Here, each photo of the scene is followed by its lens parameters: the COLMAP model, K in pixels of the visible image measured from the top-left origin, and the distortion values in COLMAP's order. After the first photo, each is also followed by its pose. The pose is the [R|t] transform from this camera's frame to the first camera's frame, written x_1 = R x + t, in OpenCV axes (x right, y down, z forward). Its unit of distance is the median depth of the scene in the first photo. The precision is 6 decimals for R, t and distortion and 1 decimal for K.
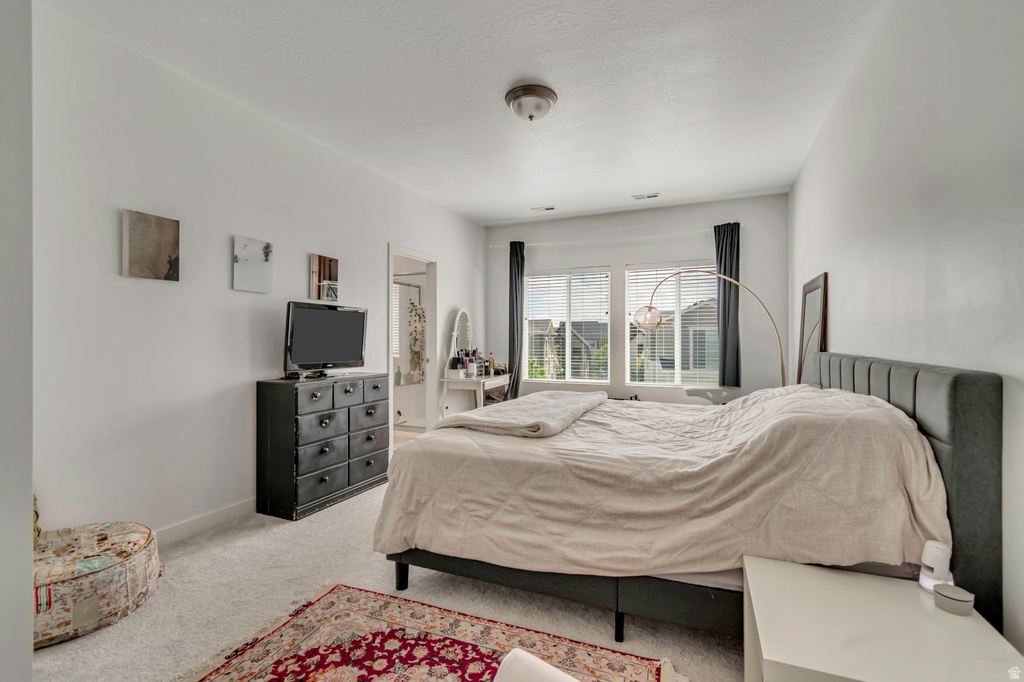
lens RADIAL K [[459.8, 0, 518.2], [0, 459.8, 340.5], [0, 0, 1]] dist [0.003452, -0.000849]
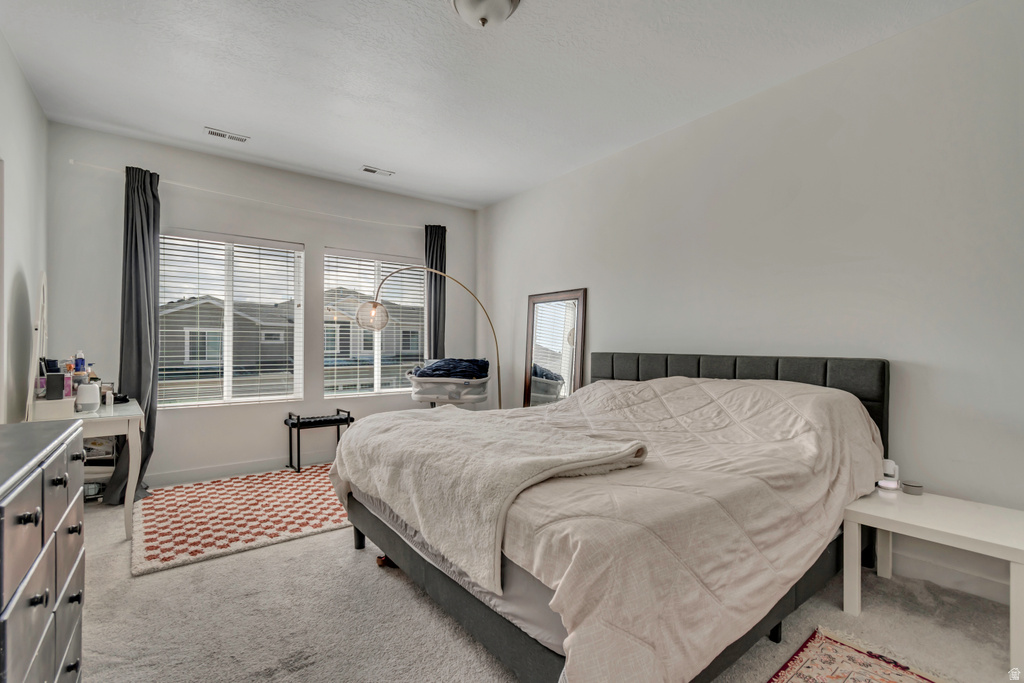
lens RADIAL K [[459.8, 0, 515.4], [0, 459.8, 347.1], [0, 0, 1]] dist [0.003452, -0.000849]
pose [[0.490182, -0.000259, 0.871620, -0.301908], [-0.004565, 0.999985, 0.002864, 0.005451], [-0.871608, -0.005383, 0.490173, 0.329277]]
